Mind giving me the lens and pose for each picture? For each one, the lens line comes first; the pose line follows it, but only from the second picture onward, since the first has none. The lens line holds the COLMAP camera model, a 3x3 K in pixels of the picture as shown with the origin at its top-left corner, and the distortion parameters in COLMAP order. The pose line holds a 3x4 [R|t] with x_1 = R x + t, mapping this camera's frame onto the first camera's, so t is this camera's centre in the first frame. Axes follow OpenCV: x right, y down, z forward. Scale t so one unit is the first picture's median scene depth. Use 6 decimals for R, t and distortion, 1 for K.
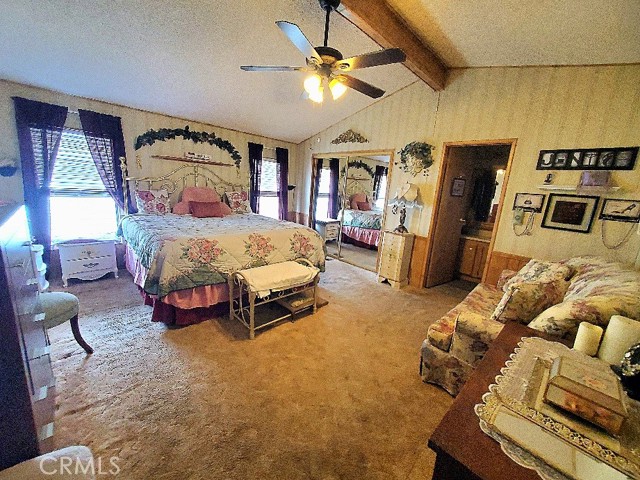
lens RADIAL K [[253.8, 0, 317.0], [0, 253.8, 240.7], [0, 0, 1]] dist [-0.000654, -0.000306]
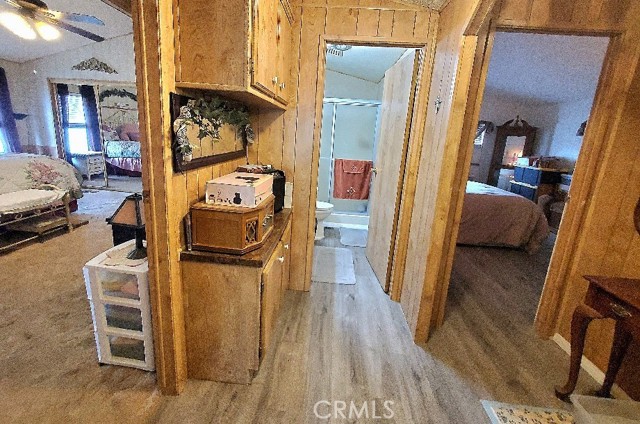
lens RADIAL K [[256.6, 0, 316.9], [0, 256.6, 181.3], [0, 0, 1]] dist [-0.000563, -0.000067]
pose [[0.748532, -0.150611, 0.645768, 0.053788], [0.132957, 0.988176, 0.076356, 0.068346], [-0.649633, 0.028705, 0.759706, -0.272491]]
